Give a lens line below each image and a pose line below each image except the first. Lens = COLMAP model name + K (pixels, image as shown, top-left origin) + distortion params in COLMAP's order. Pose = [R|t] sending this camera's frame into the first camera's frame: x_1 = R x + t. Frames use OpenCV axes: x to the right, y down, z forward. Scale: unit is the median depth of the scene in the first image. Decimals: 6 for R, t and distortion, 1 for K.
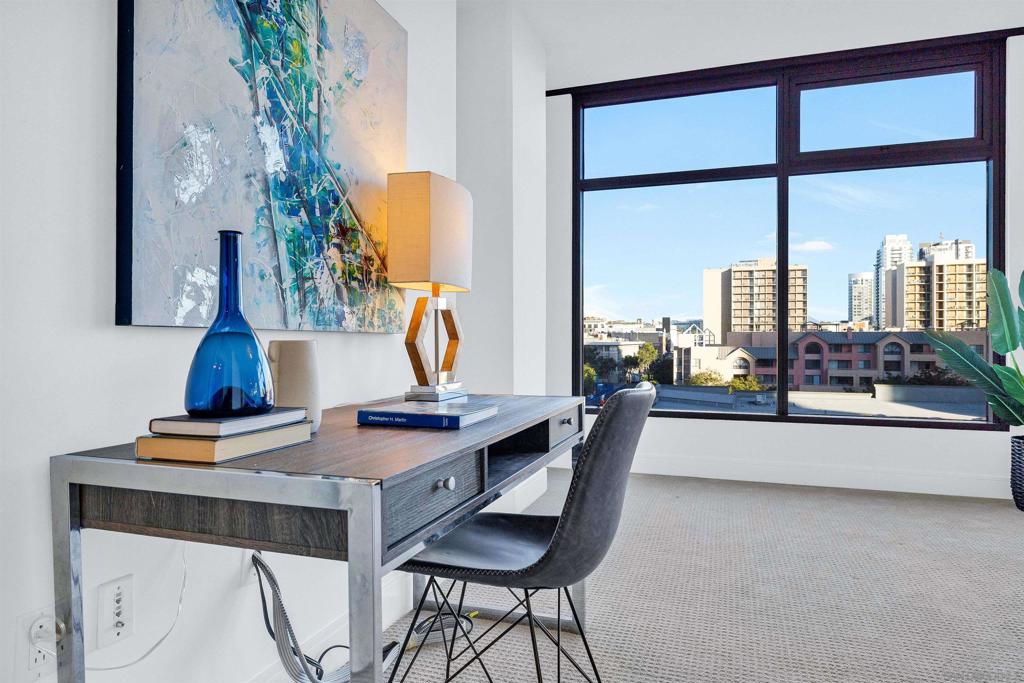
lens RADIAL K [[635.6, 0, 515.9], [0, 635.6, 336.4], [0, 0, 1]] dist [-0.002367, -0.000991]
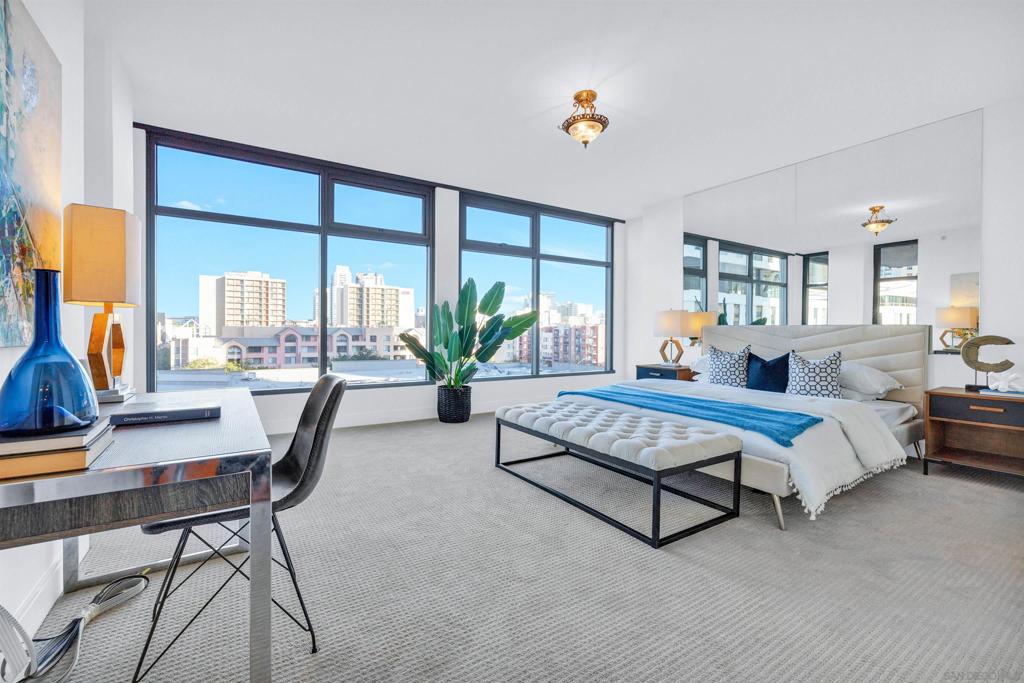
lens RADIAL K [[438.7, 0, 509.5], [0, 438.7, 336.1], [0, 0, 1]] dist [-0.002483, -0.000015]
pose [[0.618914, -0.004106, 0.785448, -0.124879], [-0.007066, 0.999917, 0.010796, -0.013666], [-0.785427, -0.012232, 0.618834, -0.030390]]
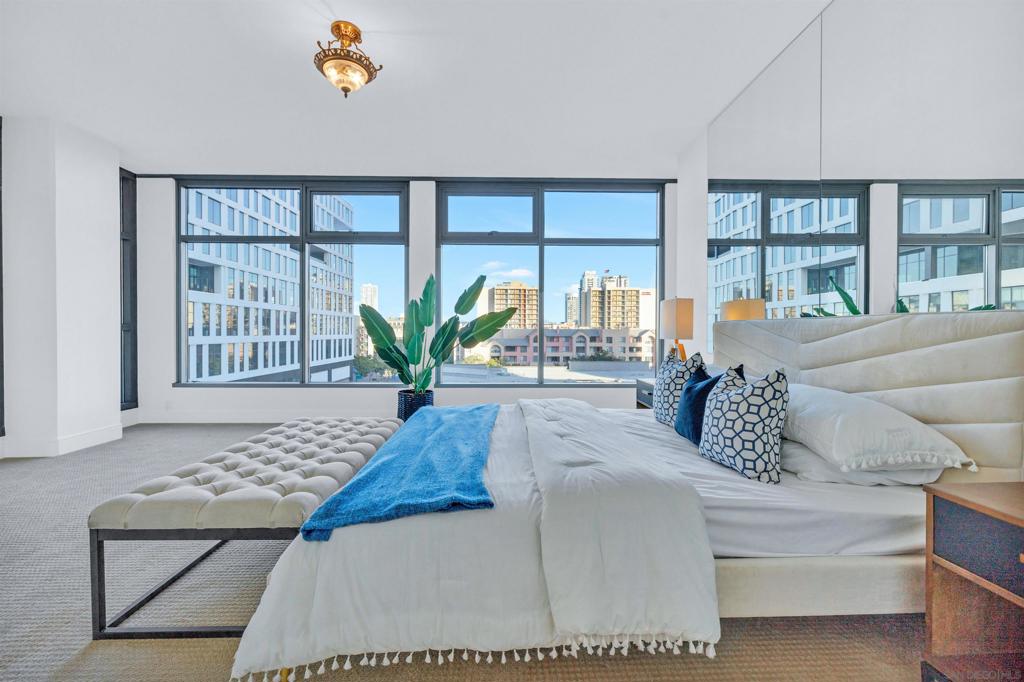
lens RADIAL K [[435.8, 0, 508.3], [0, 435.8, 335.4], [0, 0, 1]] dist [0.001615, 0.000043]
pose [[0.937519, 0.000376, 0.347935, 0.442929], [-0.003755, 0.999952, 0.009040, -0.015285], [-0.347915, -0.009781, 0.937475, -0.247119]]
